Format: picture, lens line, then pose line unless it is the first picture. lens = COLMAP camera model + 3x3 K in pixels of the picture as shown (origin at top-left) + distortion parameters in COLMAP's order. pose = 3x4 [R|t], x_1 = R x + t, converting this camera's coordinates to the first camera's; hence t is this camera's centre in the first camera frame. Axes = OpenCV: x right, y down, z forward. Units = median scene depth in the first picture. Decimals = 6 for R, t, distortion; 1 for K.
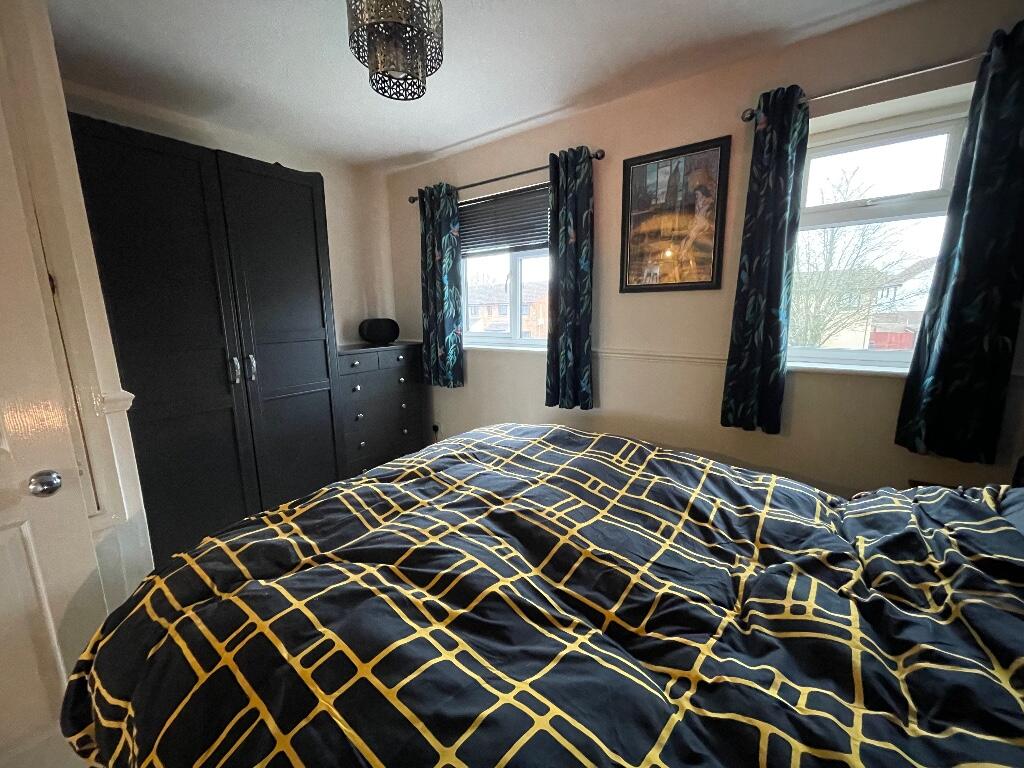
lens RADIAL K [[415.0, 0, 512.0], [0, 415.0, 384.0], [0, 0, 1]] dist [-0.003779, -0.000863]
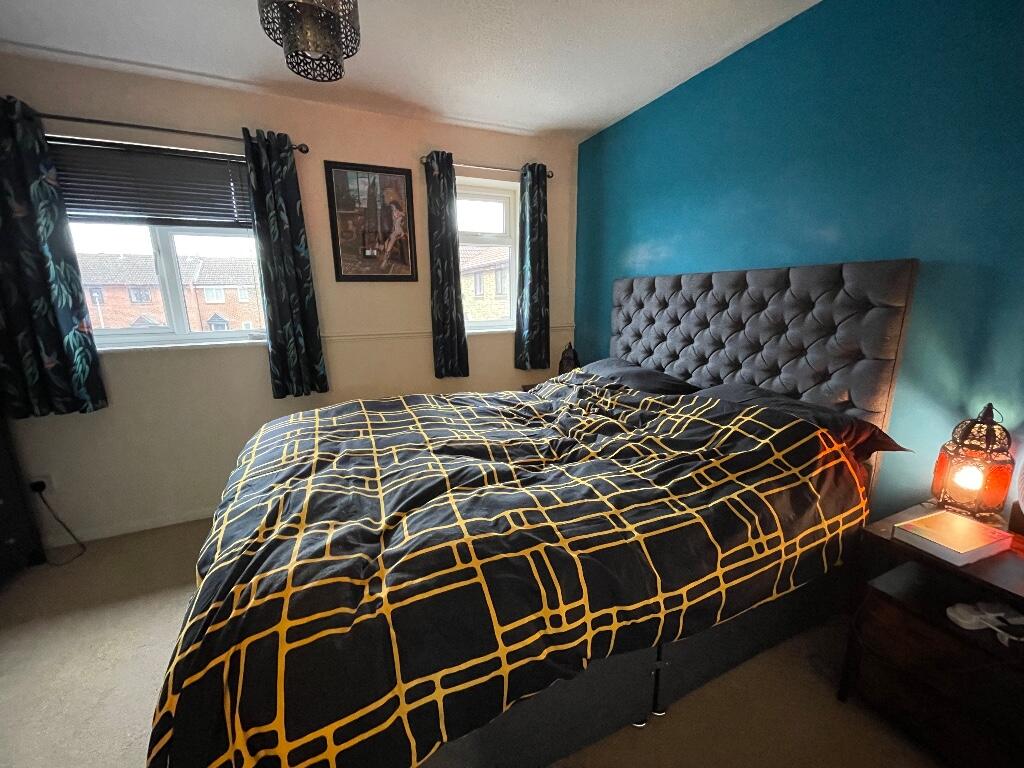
lens RADIAL K [[415.0, 0, 512.0], [0, 415.0, 384.0], [0, 0, 1]] dist [-0.003779, -0.000863]
pose [[0.465798, -0.174633, 0.867488, -0.754708], [0.162091, 0.980584, 0.110366, 0.004511], [-0.869919, 0.089203, 0.485061, 0.113739]]
